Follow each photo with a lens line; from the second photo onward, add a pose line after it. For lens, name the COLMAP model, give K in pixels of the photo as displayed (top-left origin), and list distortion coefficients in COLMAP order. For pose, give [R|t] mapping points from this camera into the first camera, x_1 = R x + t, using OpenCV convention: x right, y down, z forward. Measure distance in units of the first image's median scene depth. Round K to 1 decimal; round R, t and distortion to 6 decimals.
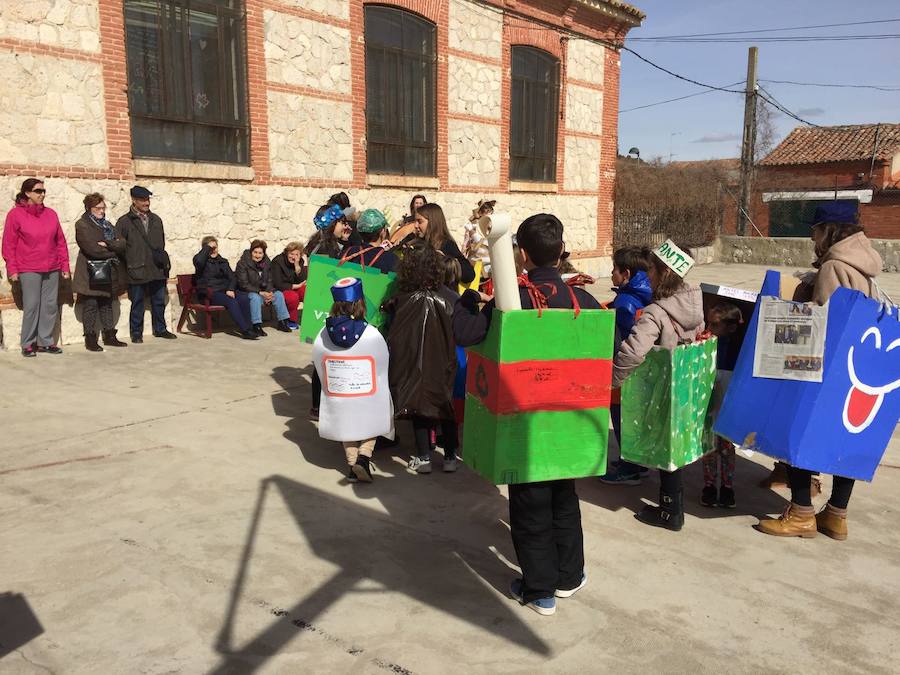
lens RADIAL K [[733.8, 0, 450.1], [0, 733.8, 318.2], [0, 0, 1]] dist [0.088347, -0.105168]
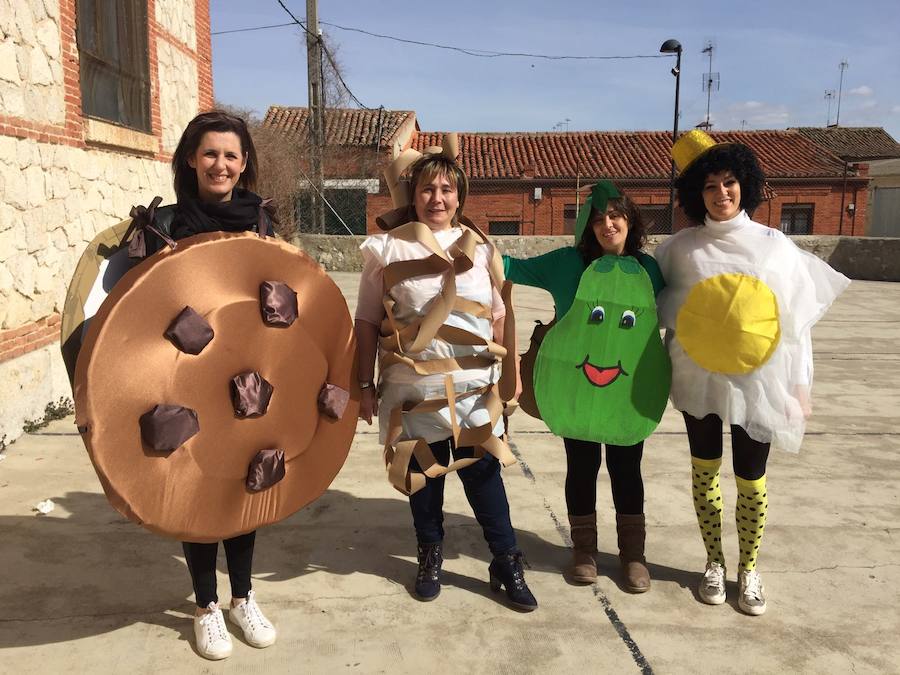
lens RADIAL K [[753.8, 0, 448.7], [0, 753.8, 320.4], [0, 0, 1]] dist [0.108408, -0.170027]
pose [[0.717450, -0.102645, 0.689006, -0.048003], [0.094179, 0.994296, 0.050059, -0.049913], [-0.690215, 0.028975, 0.723024, 0.360049]]
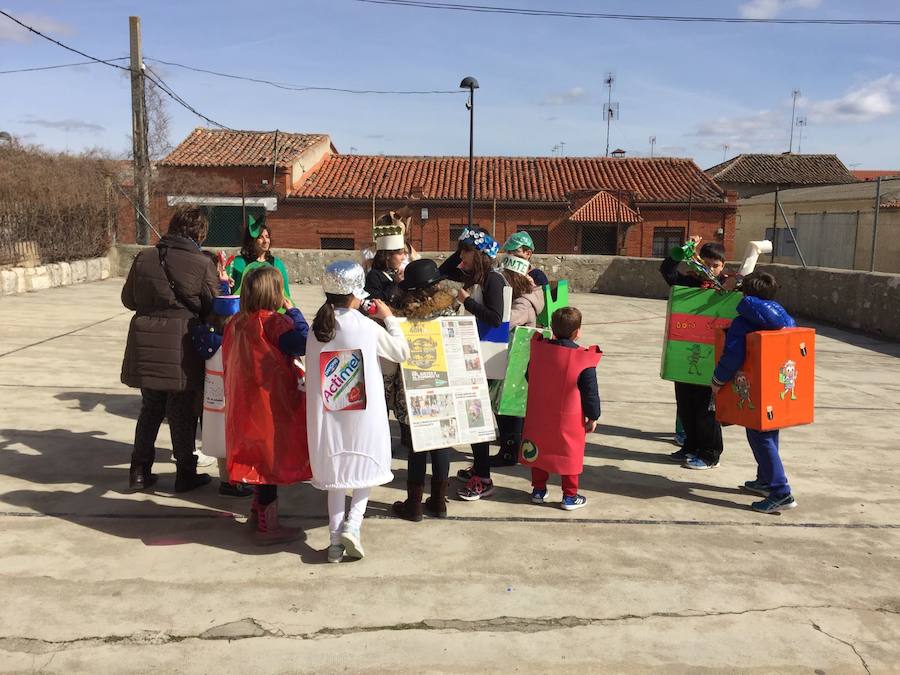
lens RADIAL K [[753.8, 0, 448.7], [0, 753.8, 320.4], [0, 0, 1]] dist [0.108408, -0.170027]
pose [[0.743297, -0.069872, 0.665303, 0.073694], [0.074693, 0.996980, 0.021256, -0.019342], [-0.664779, 0.033893, 0.746271, 0.140335]]
